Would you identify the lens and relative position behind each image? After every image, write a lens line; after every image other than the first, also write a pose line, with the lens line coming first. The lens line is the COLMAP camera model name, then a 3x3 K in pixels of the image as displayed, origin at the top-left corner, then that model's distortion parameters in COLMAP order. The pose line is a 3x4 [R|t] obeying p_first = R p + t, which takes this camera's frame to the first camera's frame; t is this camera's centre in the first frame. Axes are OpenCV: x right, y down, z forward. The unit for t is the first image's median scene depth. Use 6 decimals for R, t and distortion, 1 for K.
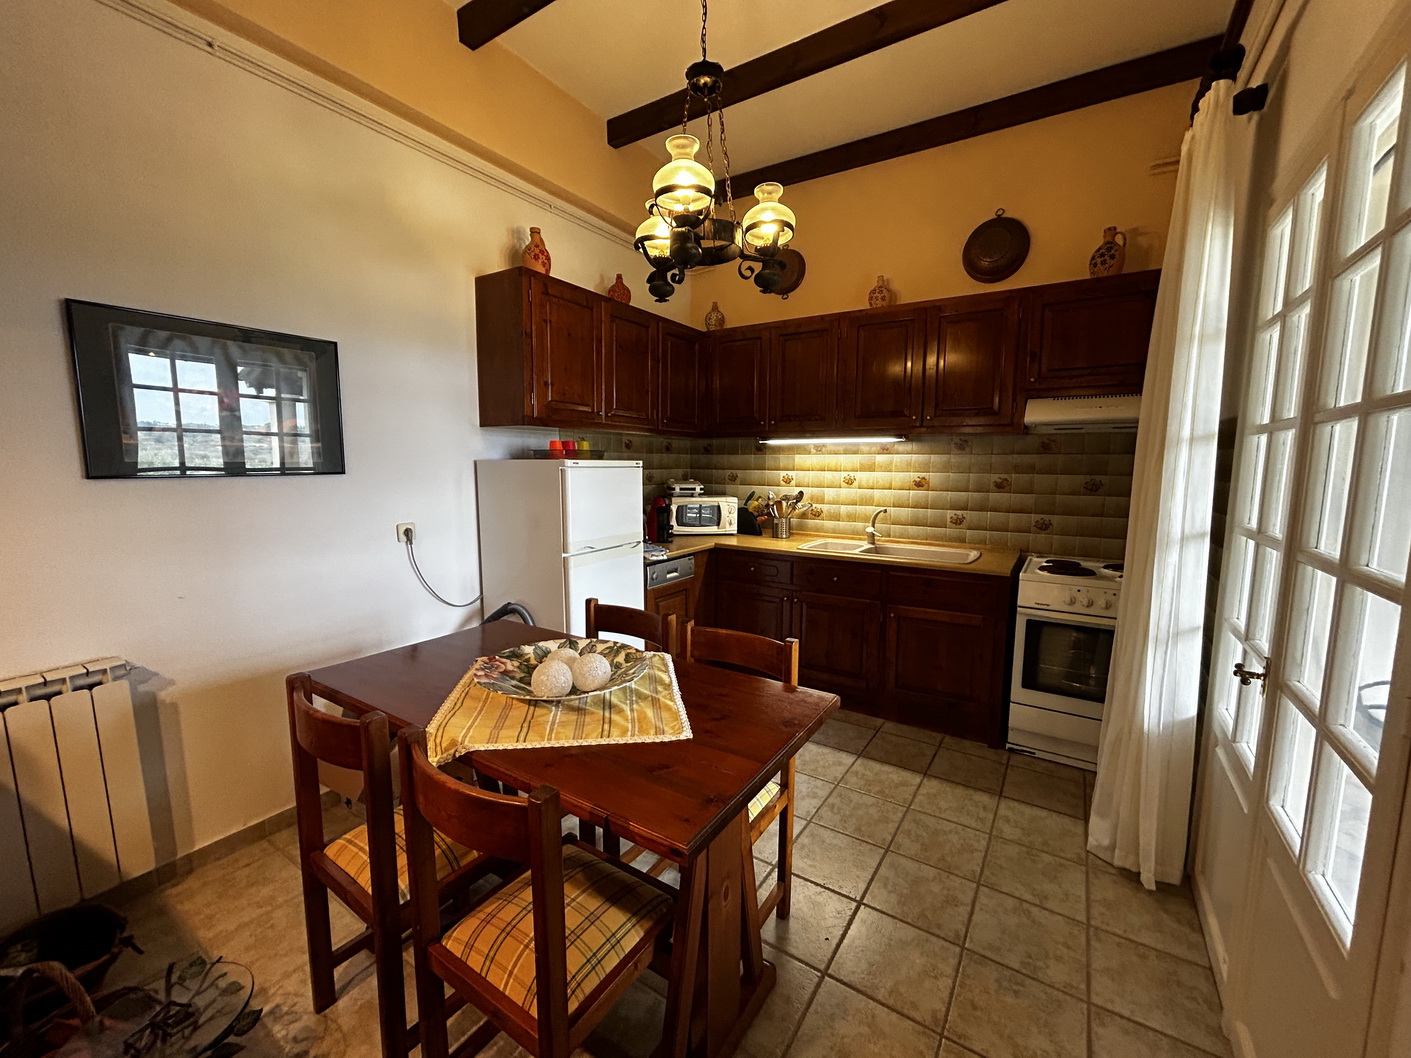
lens RADIAL K [[566.1, 0, 695.8], [0, 566.1, 528.7], [0, 0, 1]] dist [0.001396, -0.000464]
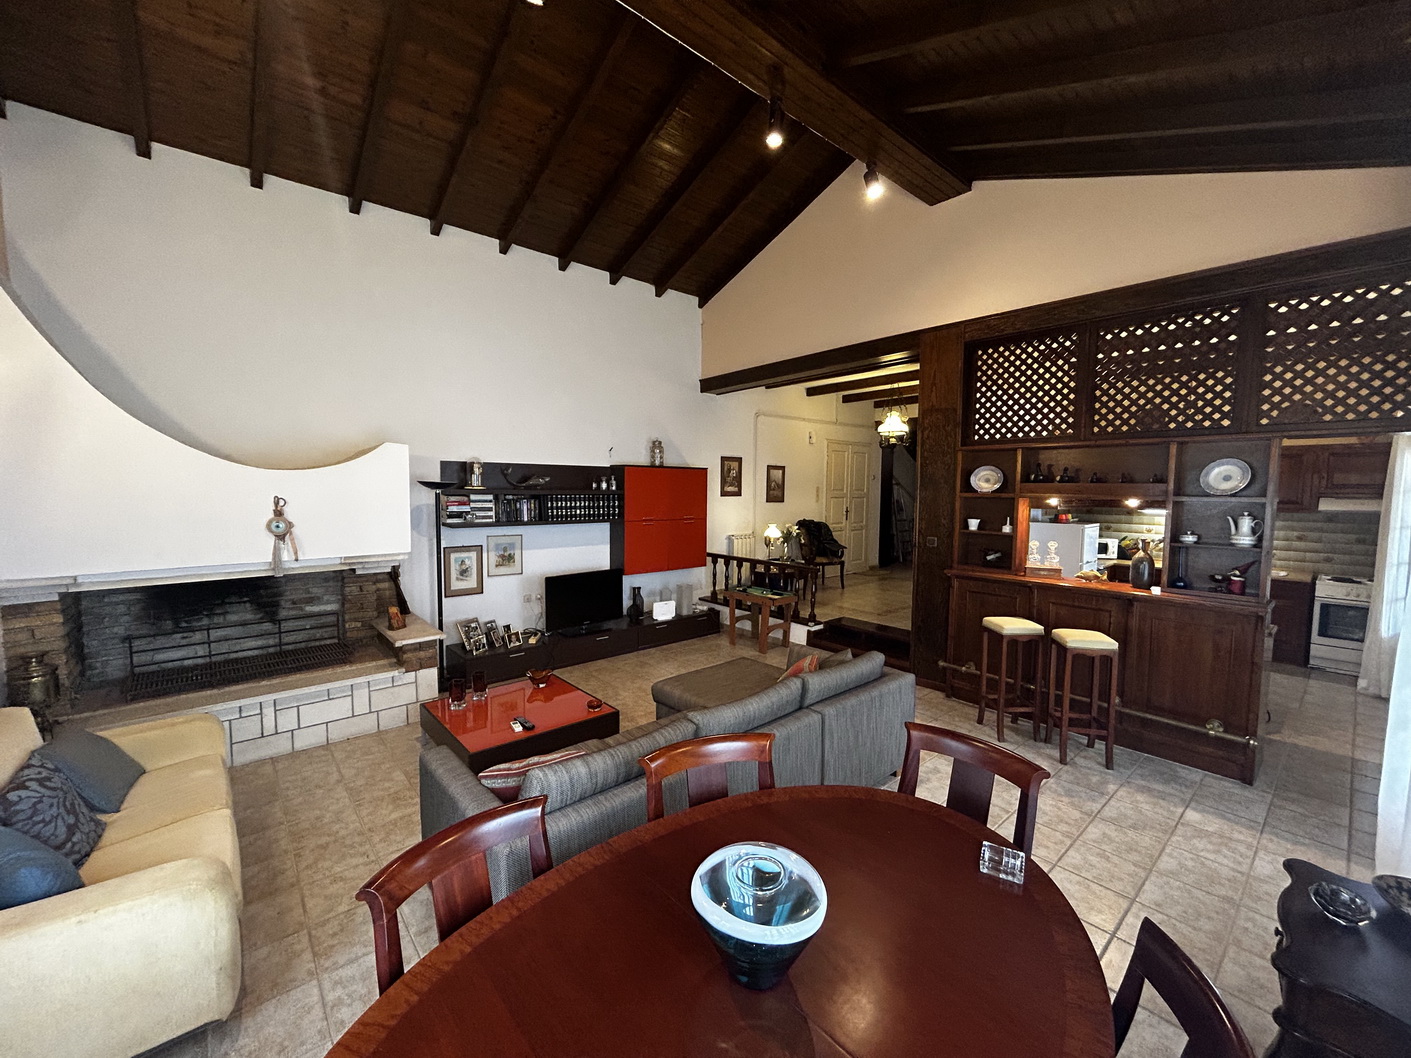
lens RADIAL K [[566.1, 0, 709.0], [0, 566.1, 523.0], [0, 0, 1]] dist [0.001396, -0.000464]
pose [[0.962583, 0.023435, -0.269972, -0.929598], [-0.040396, 0.997531, -0.057441, 0.067996], [0.267959, 0.066198, 0.961153, -1.475472]]
